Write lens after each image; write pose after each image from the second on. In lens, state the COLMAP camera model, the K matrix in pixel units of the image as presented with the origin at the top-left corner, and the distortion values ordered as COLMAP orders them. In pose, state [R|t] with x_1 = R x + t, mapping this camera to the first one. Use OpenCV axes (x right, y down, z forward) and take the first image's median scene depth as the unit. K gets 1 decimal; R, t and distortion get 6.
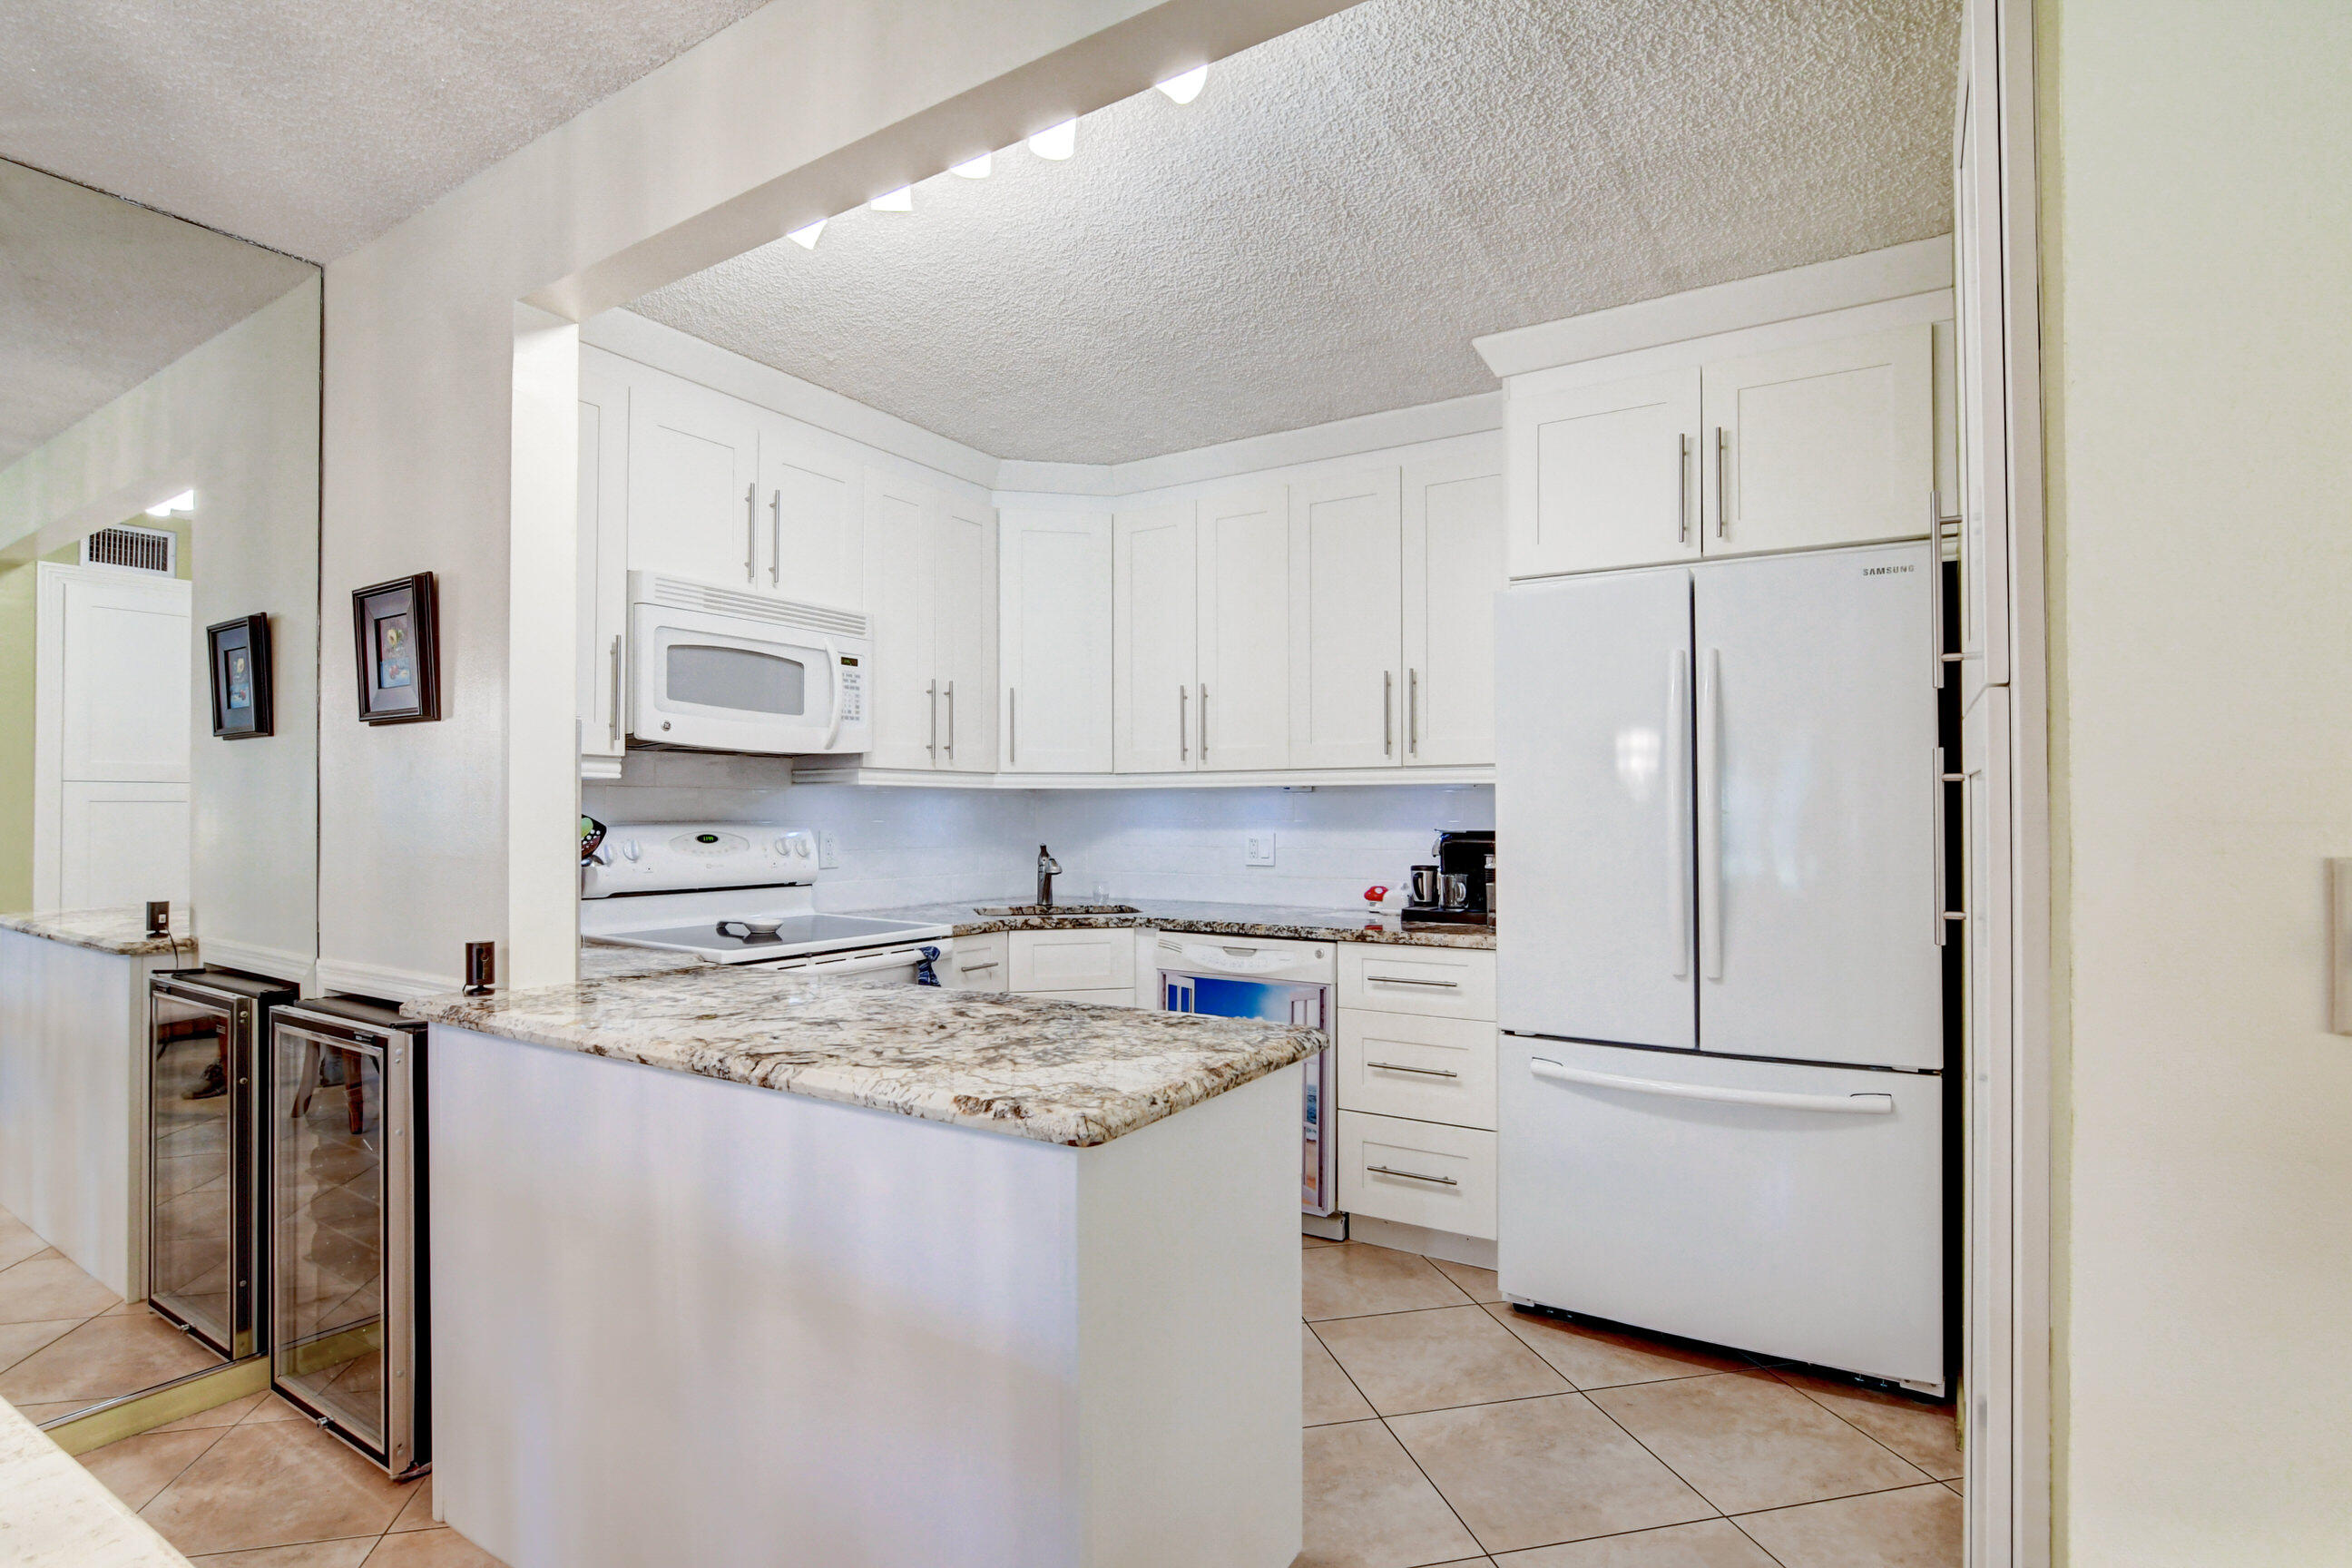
lens RADIAL K [[1159.6, 0, 1176.4], [0, 1159.6, 808.4], [0, 0, 1]] dist [-0.030851, 0.006386]
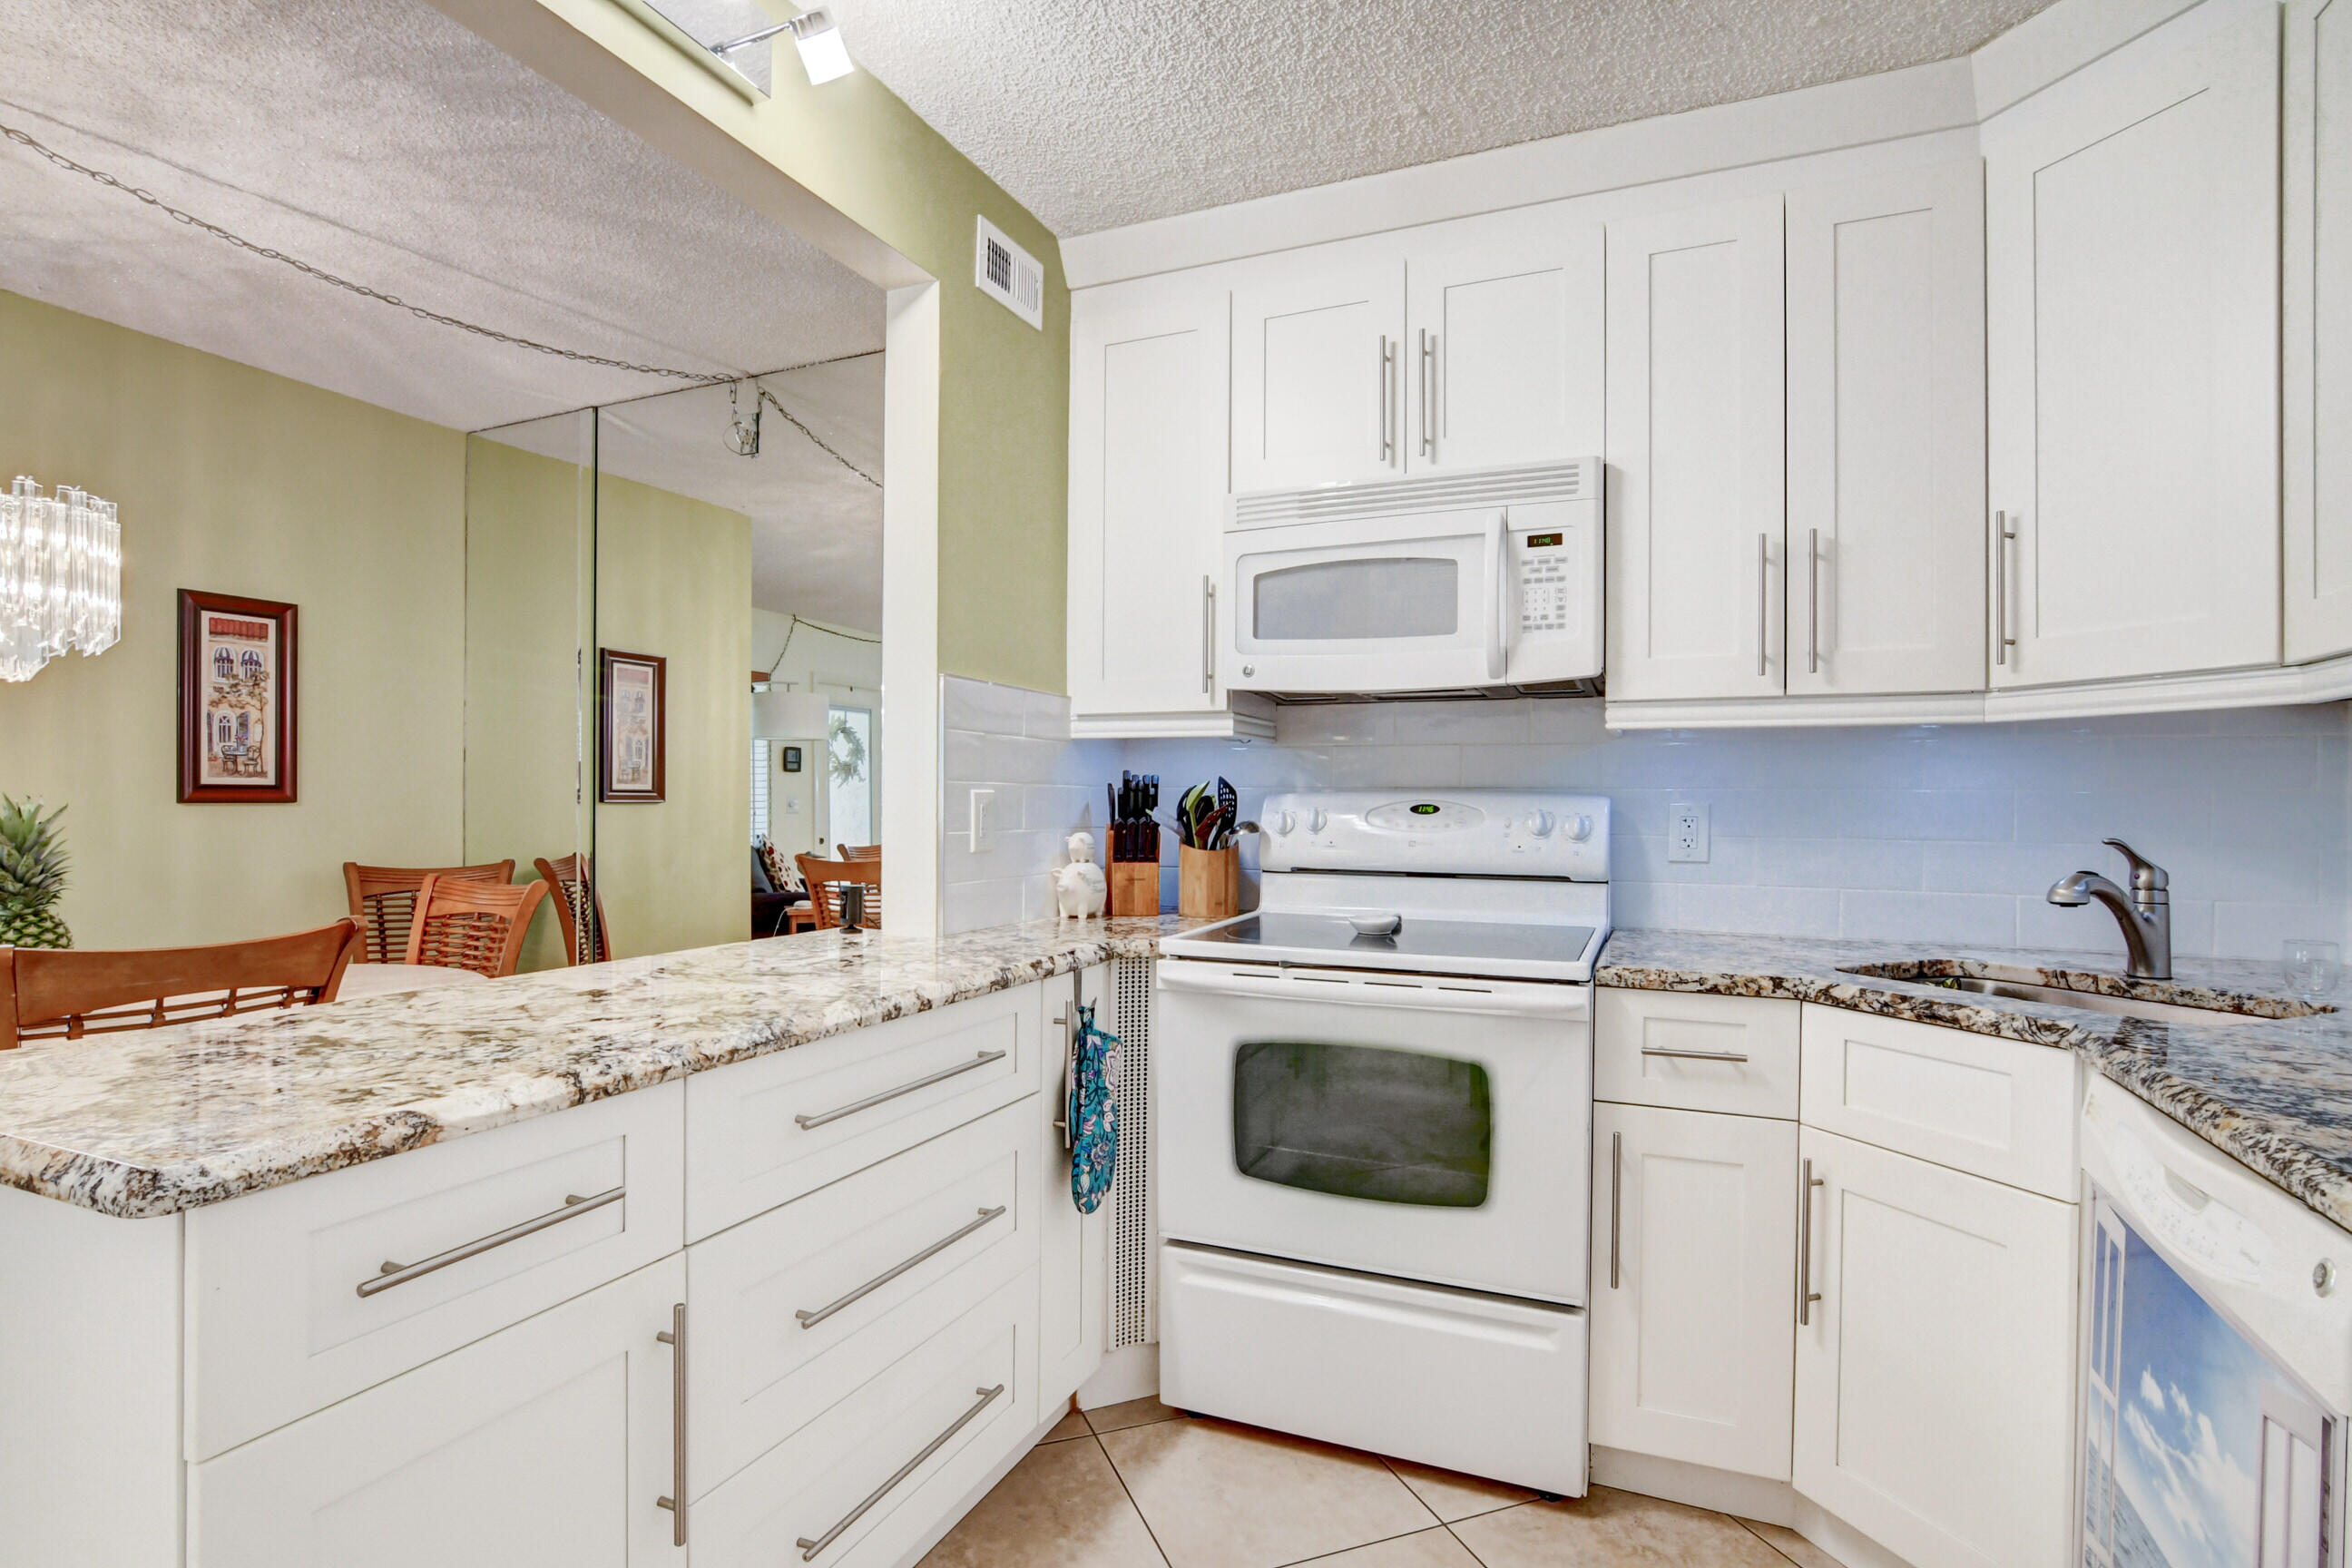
lens RADIAL K [[1159.6, 0, 1179.9], [0, 1159.6, 805.1], [0, 0, 1]] dist [-0.030851, 0.006386]
pose [[0.143538, 0.007539, -0.989616, 0.332606], [0.000318, 0.999971, 0.007664, 0.017239], [0.989645, -0.001415, 0.143532, 0.702311]]
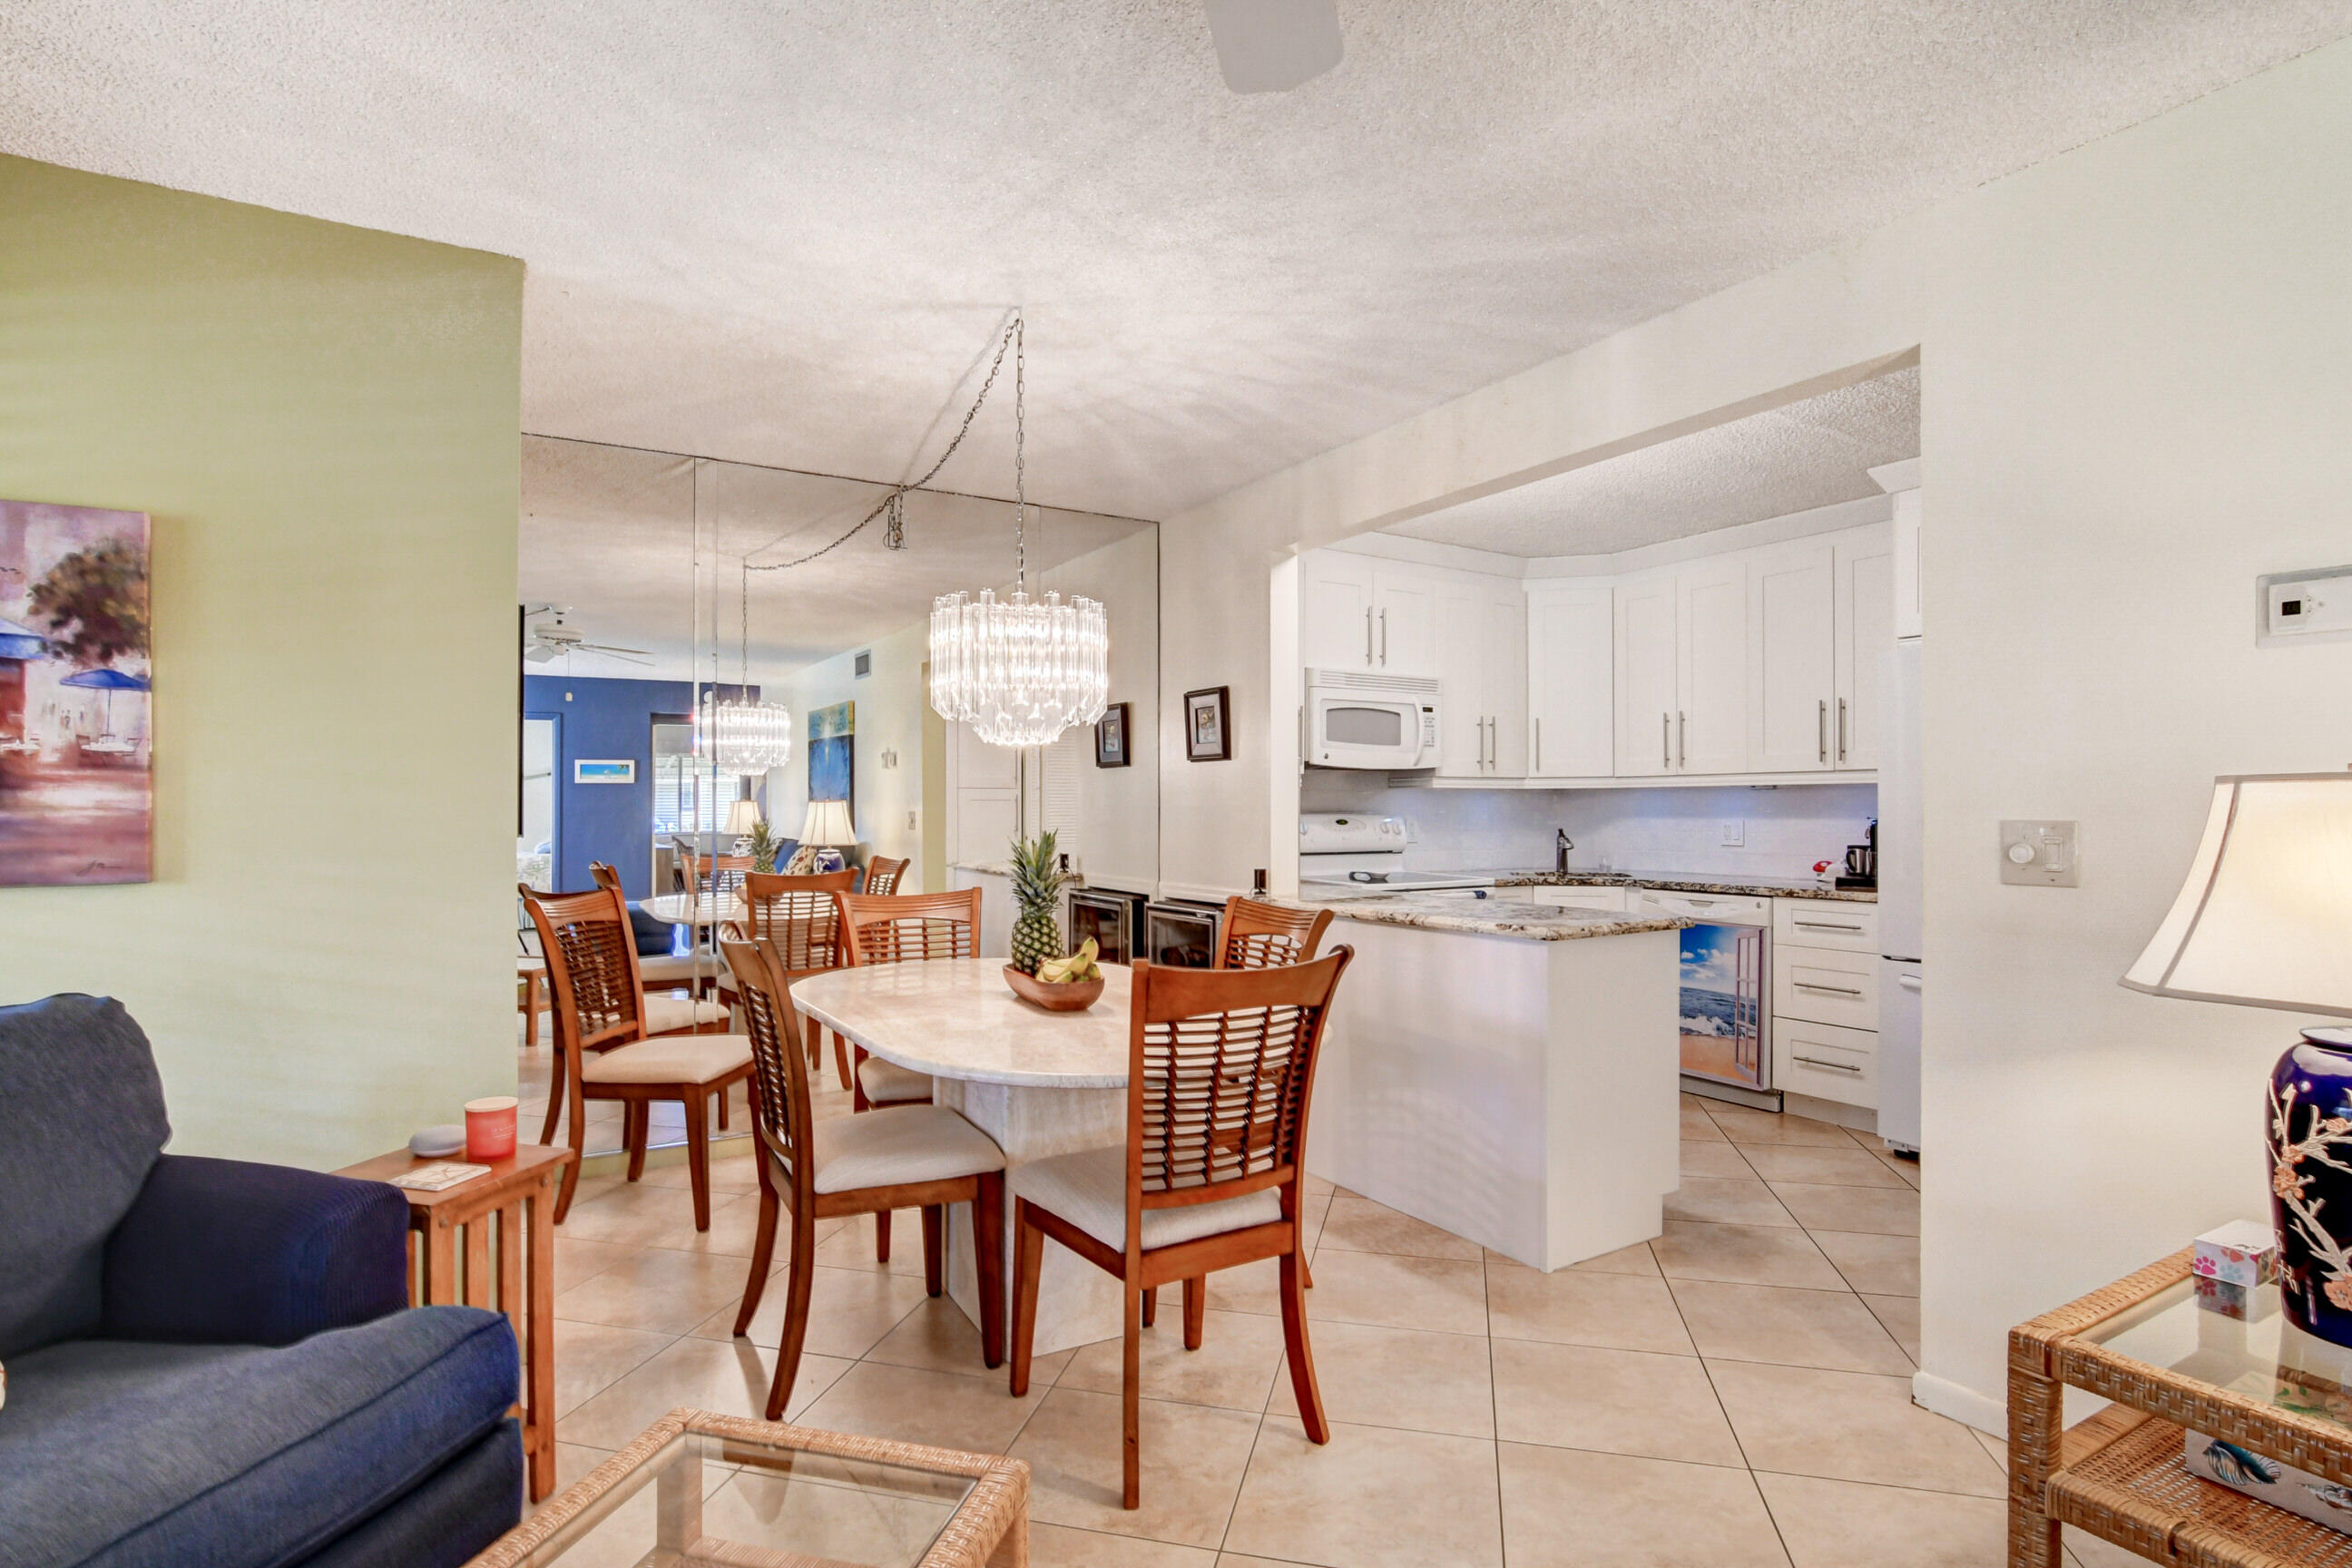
lens RADIAL K [[1159.6, 0, 1160.3], [0, 1159.6, 816.4], [0, 0, 1]] dist [-0.030851, 0.006386]
pose [[0.890364, 0.001990, -0.455244, 0.110331], [0.003351, 0.999935, 0.010925, -0.000236], [0.455236, -0.011253, 0.890300, -0.568969]]
